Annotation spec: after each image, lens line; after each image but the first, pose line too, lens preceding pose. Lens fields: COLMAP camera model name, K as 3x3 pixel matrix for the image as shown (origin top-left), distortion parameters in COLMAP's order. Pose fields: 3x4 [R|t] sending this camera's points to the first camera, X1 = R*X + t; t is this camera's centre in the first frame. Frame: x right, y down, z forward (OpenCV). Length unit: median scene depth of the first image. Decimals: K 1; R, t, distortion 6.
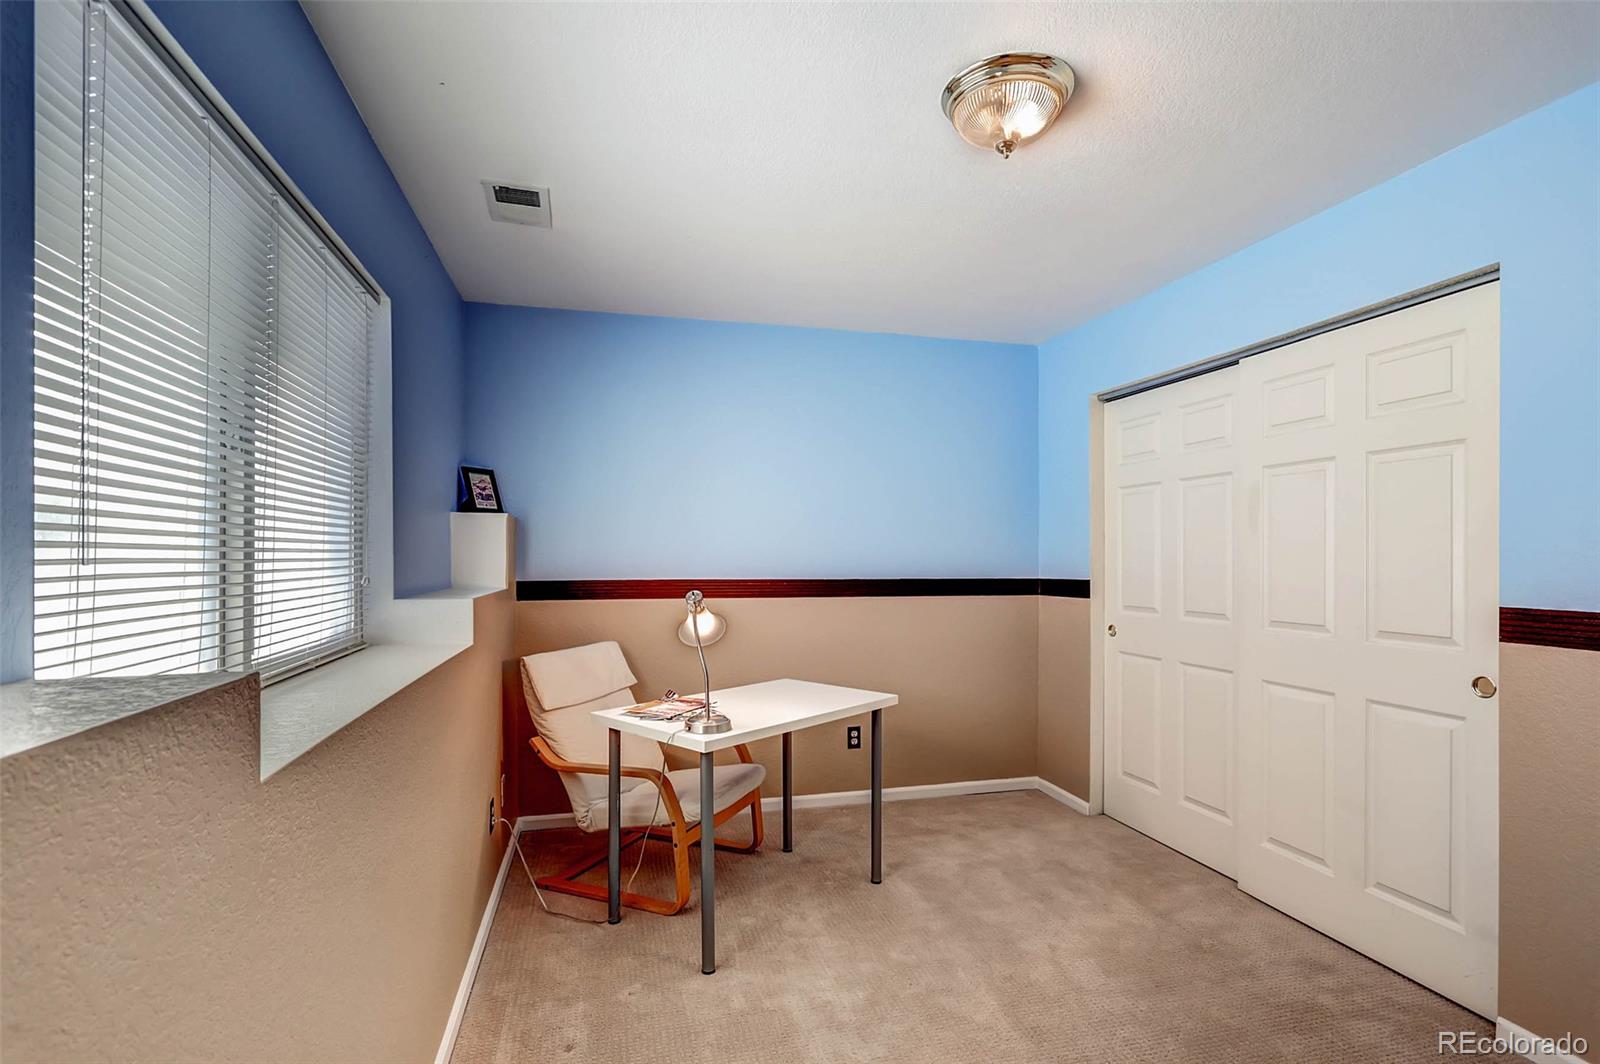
lens RADIAL K [[765.2, 0, 801.0], [0, 765.2, 548.8], [0, 0, 1]] dist [-0.014983, 0.003672]
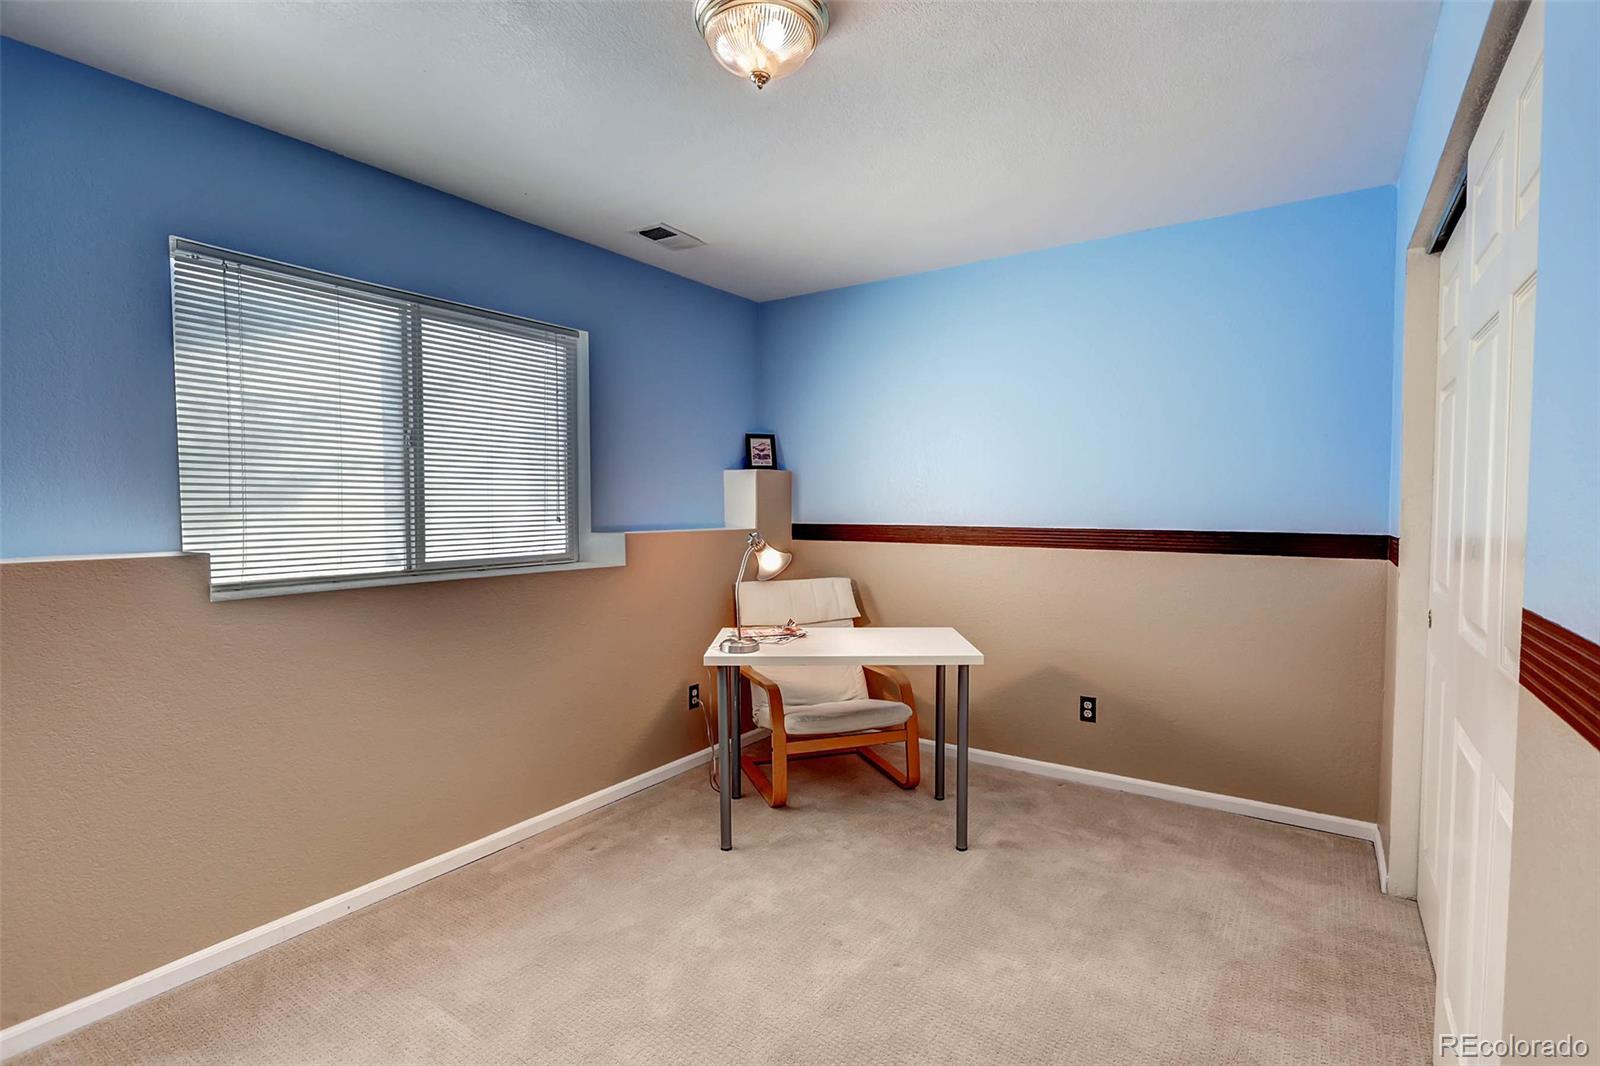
lens RADIAL K [[765.2, 0, 798.4], [0, 765.2, 529.1], [0, 0, 1]] dist [-0.014983, 0.003672]
pose [[0.646117, 0.018547, -0.763013, 0.601033], [0.016597, 0.999127, 0.038340, 0.003993], [0.763058, -0.037436, 0.645245, 0.228061]]
